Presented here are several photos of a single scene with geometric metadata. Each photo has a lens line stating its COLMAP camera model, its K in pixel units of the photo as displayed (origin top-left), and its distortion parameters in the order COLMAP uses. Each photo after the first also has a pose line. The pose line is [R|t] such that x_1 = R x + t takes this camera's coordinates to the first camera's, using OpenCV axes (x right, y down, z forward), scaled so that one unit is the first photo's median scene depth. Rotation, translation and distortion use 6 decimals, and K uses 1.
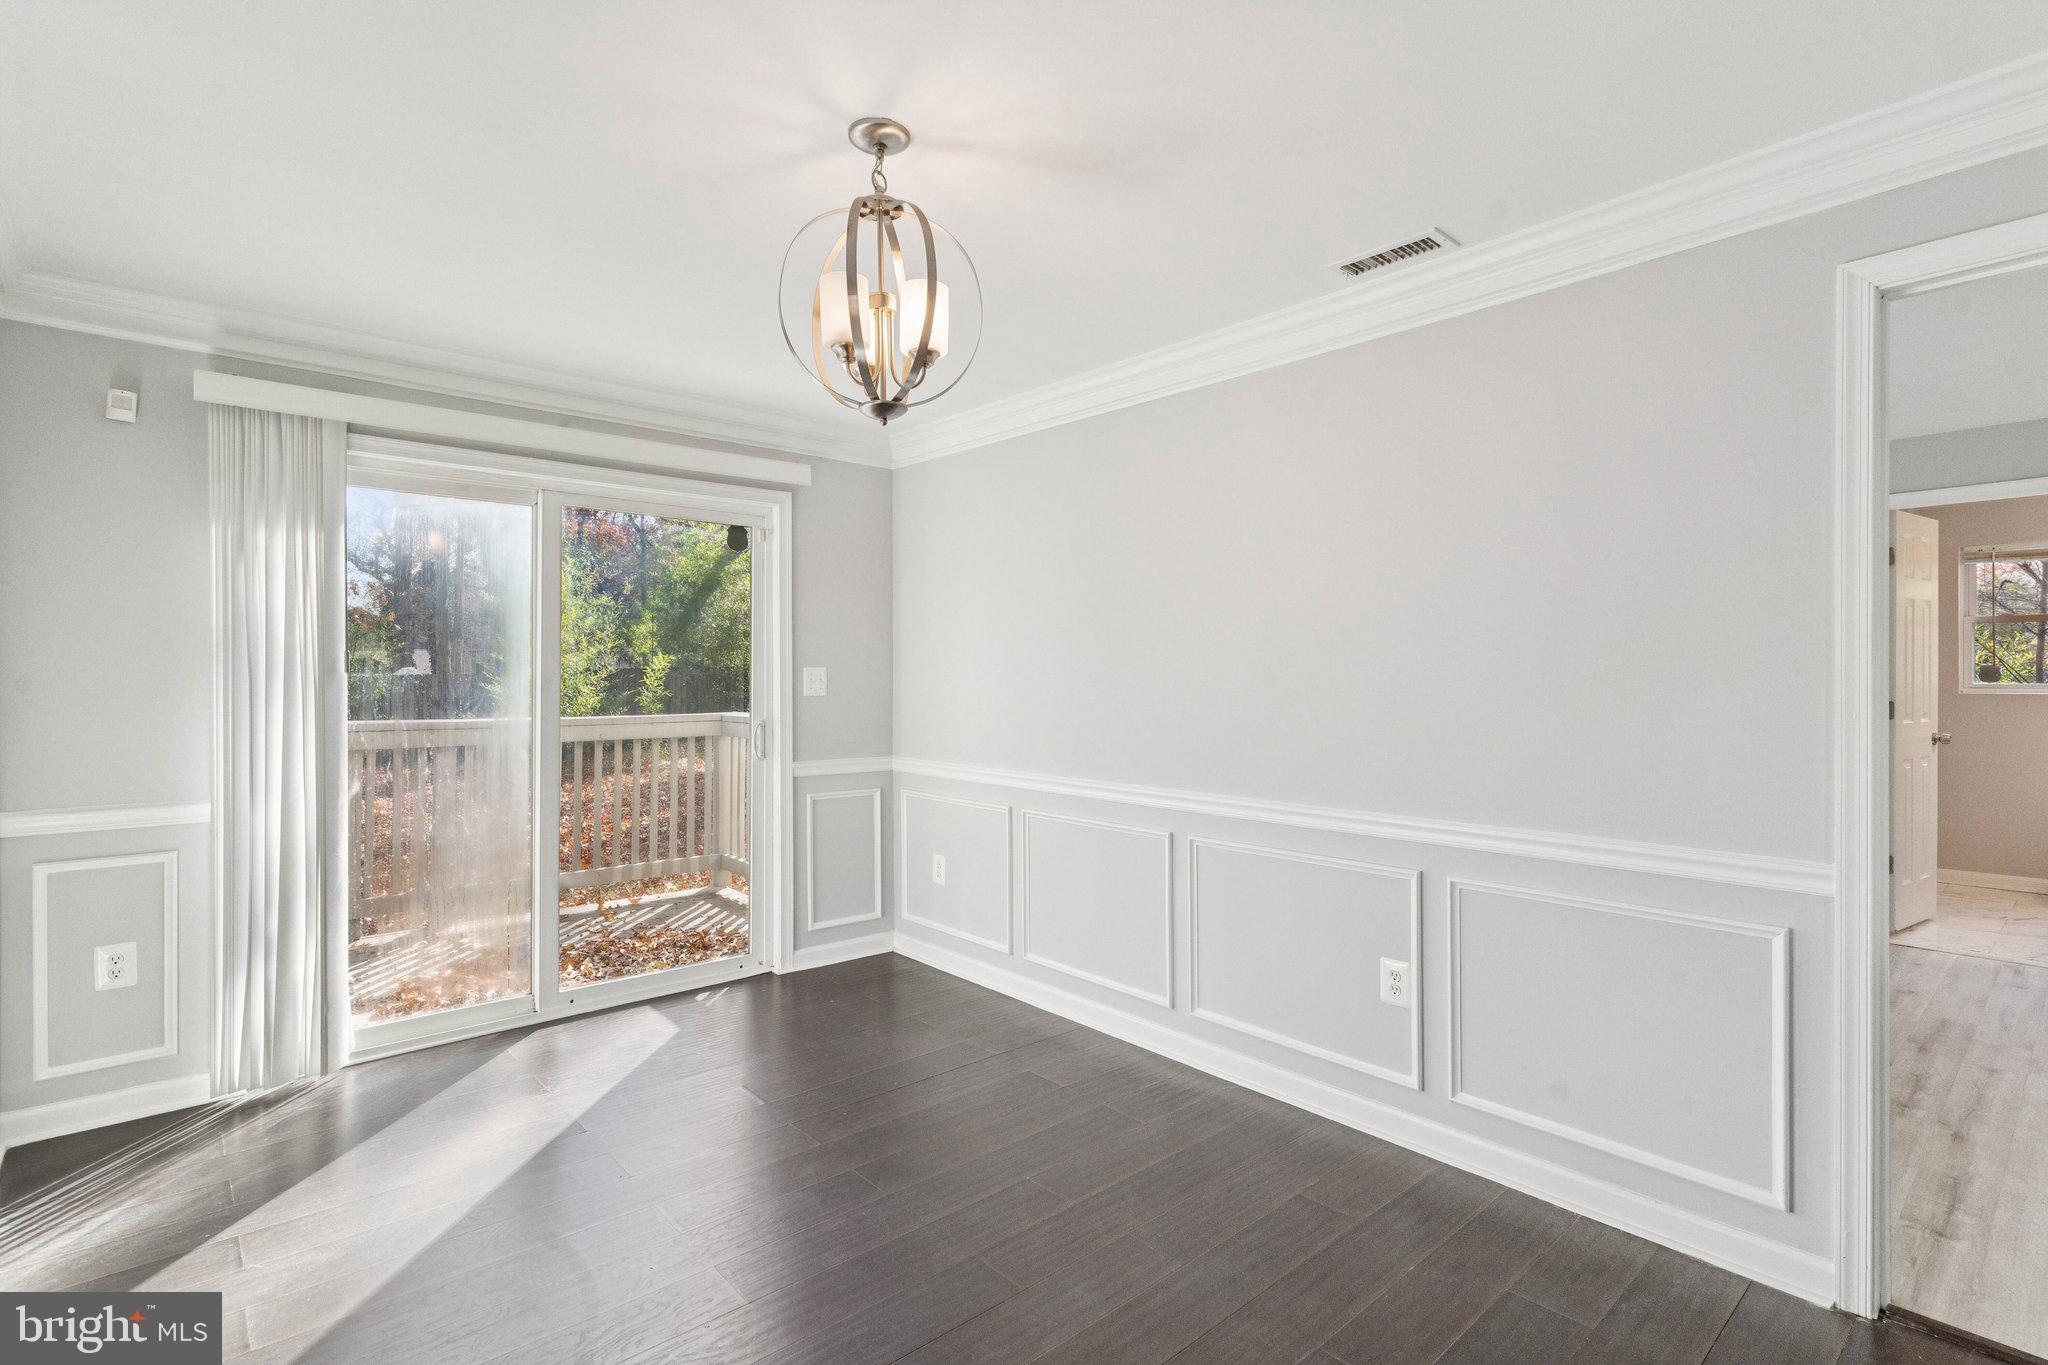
lens RADIAL K [[989.7, 0, 1033.2], [0, 989.7, 661.1], [0, 0, 1]] dist [-0.006446, 0.000221]
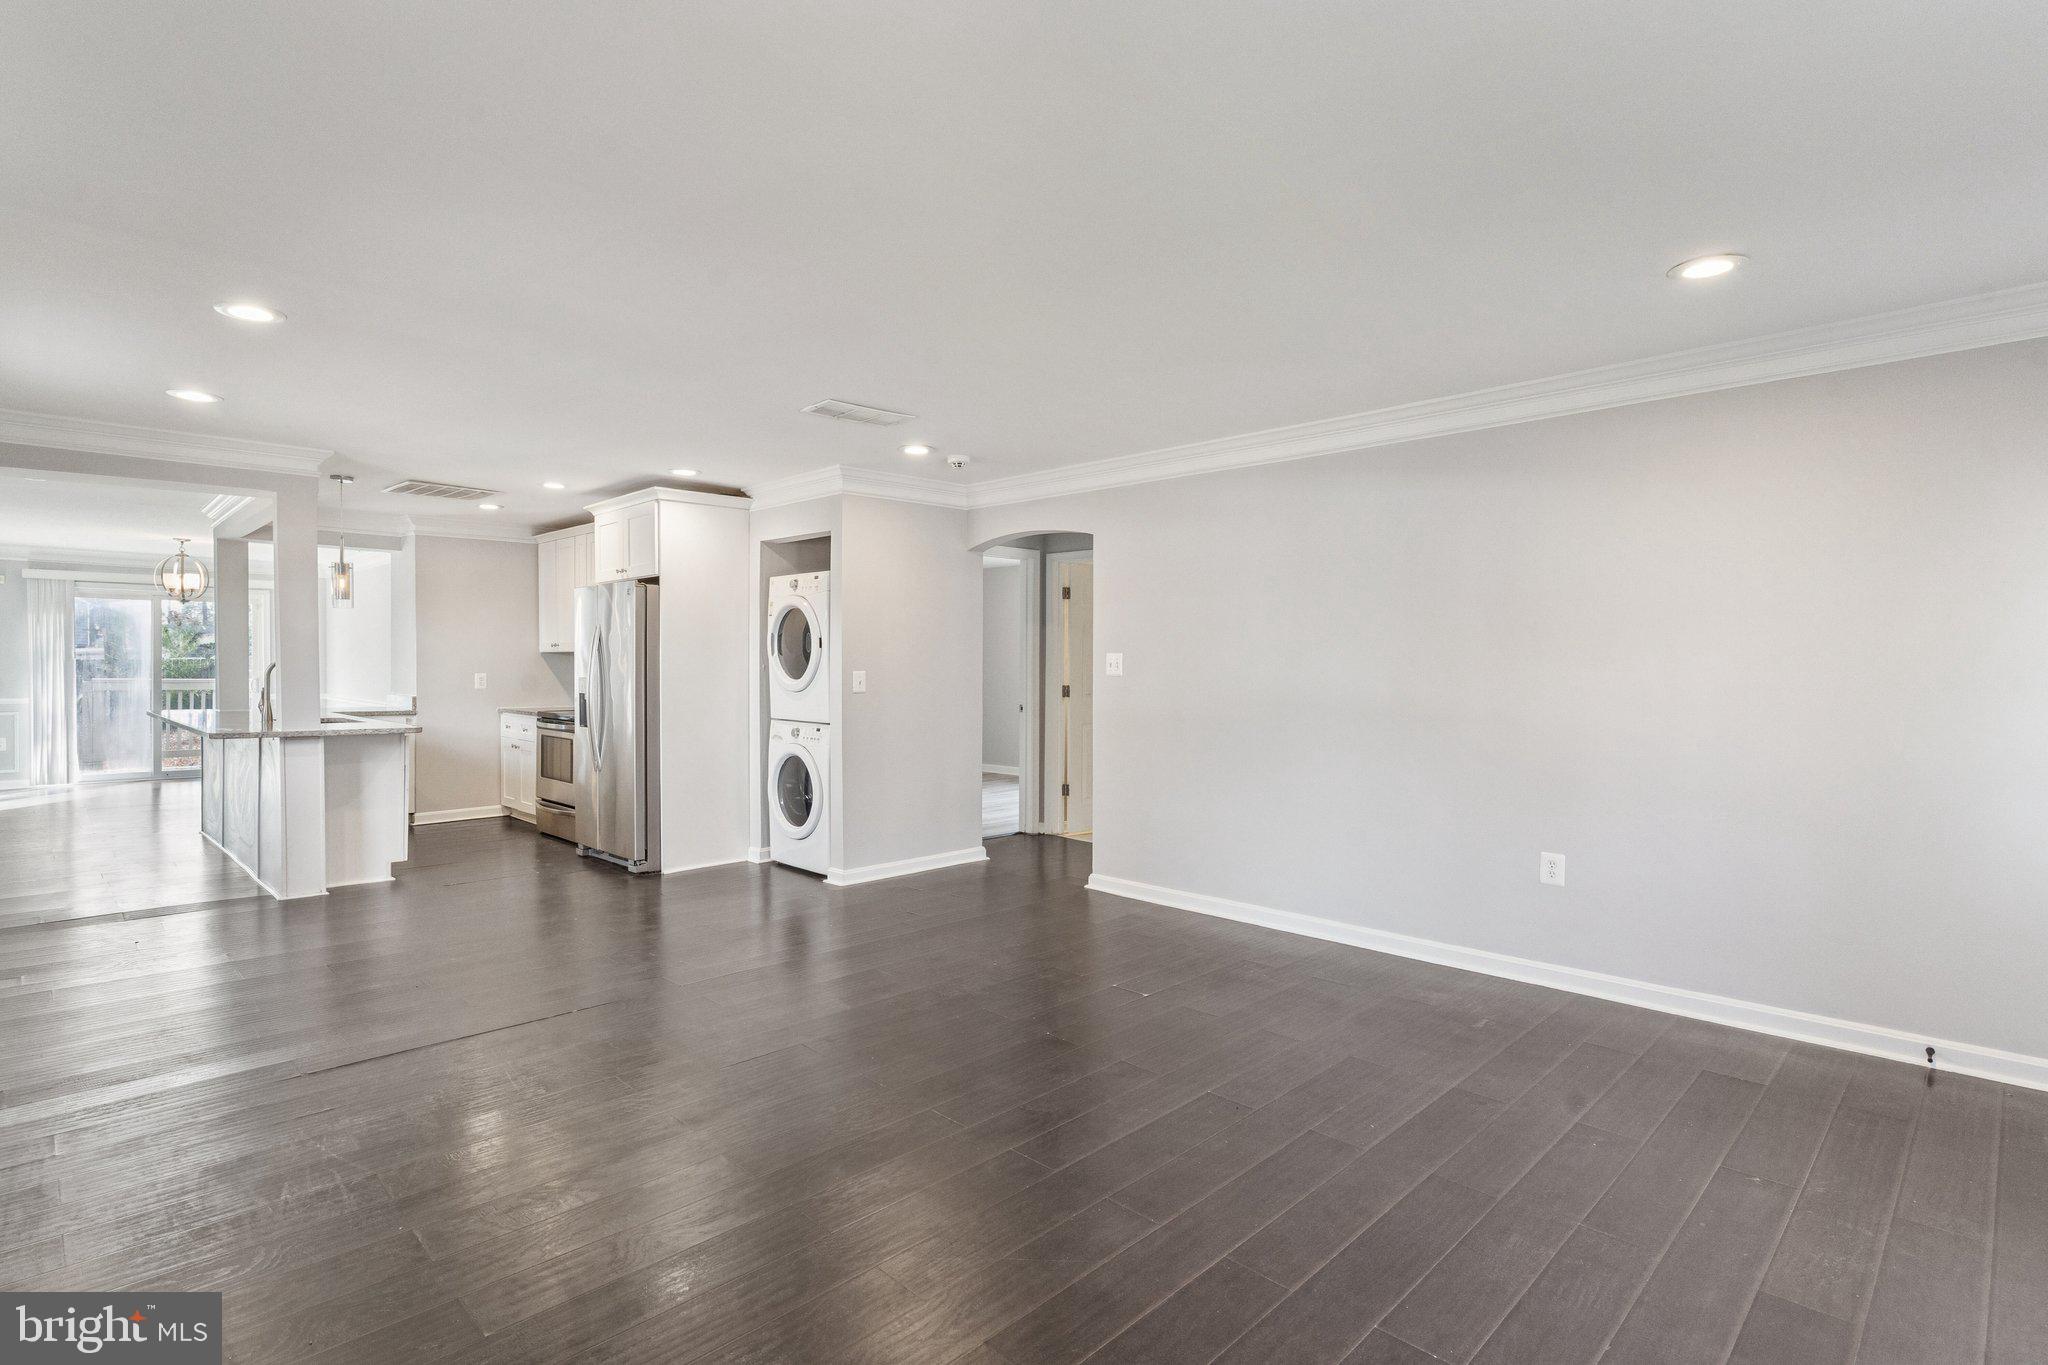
lens RADIAL K [[989.7, 0, 1010.5], [0, 989.7, 672.4], [0, 0, 1]] dist [-0.006446, 0.000221]
pose [[0.992888, 0.002969, 0.119016, 2.032429], [-0.005279, 0.999804, 0.019093, -0.020798], [-0.118935, -0.019585, 0.992709, -2.655053]]
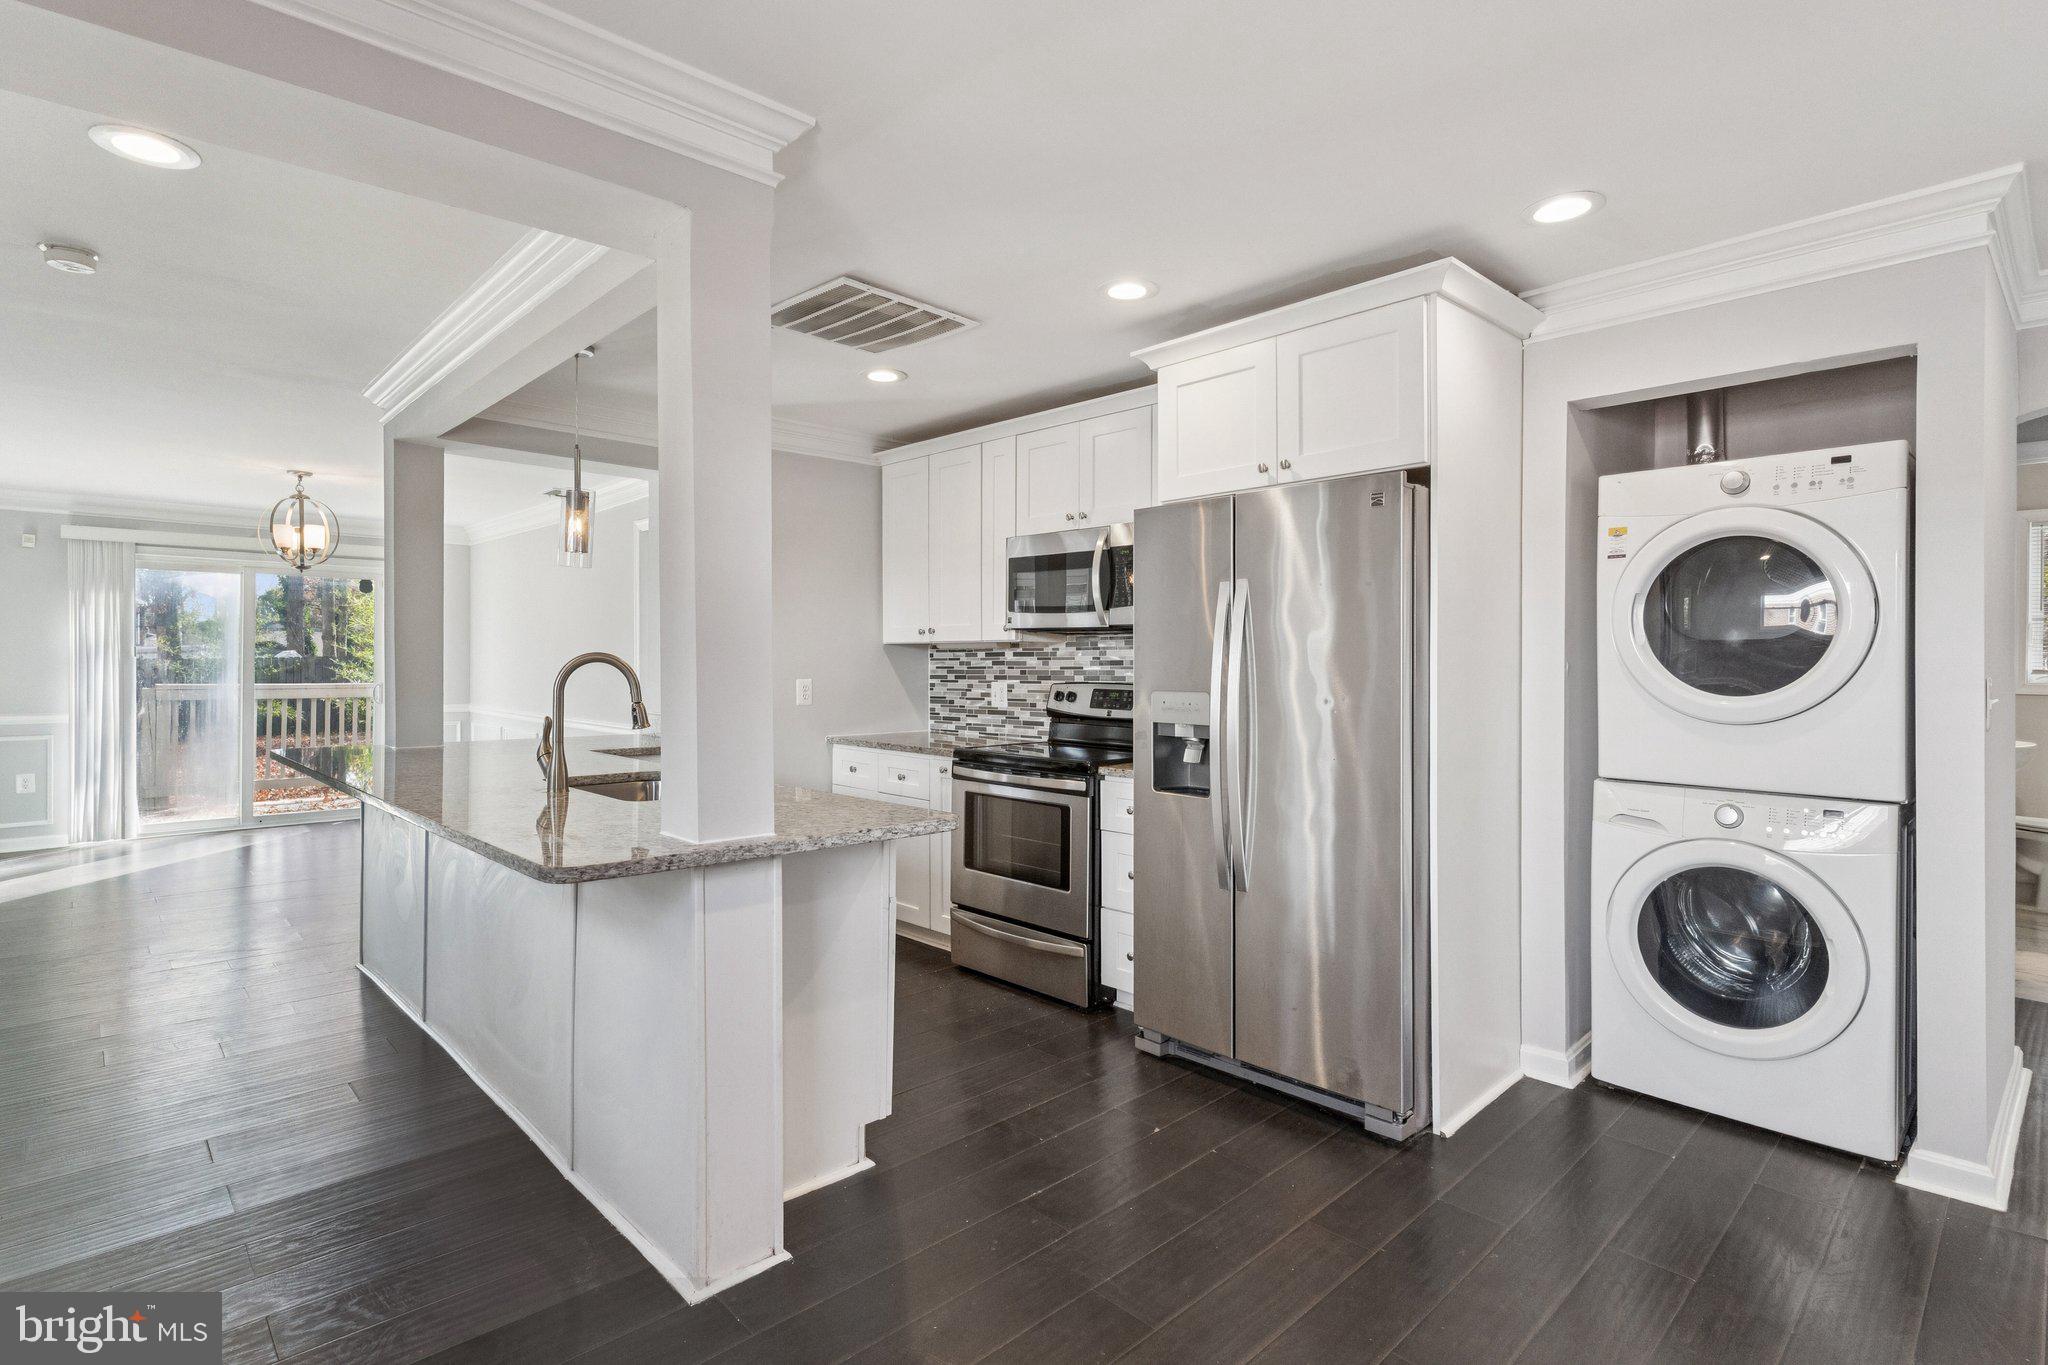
lens RADIAL K [[989.7, 0, 1013.0], [0, 989.7, 650.2], [0, 0, 1]] dist [-0.006446, 0.000221]
pose [[0.995666, 0.000438, 0.093003, 1.097223], [-0.000647, 0.999997, 0.002221, -0.009141], [-0.093002, -0.002272, 0.995663, -1.430921]]
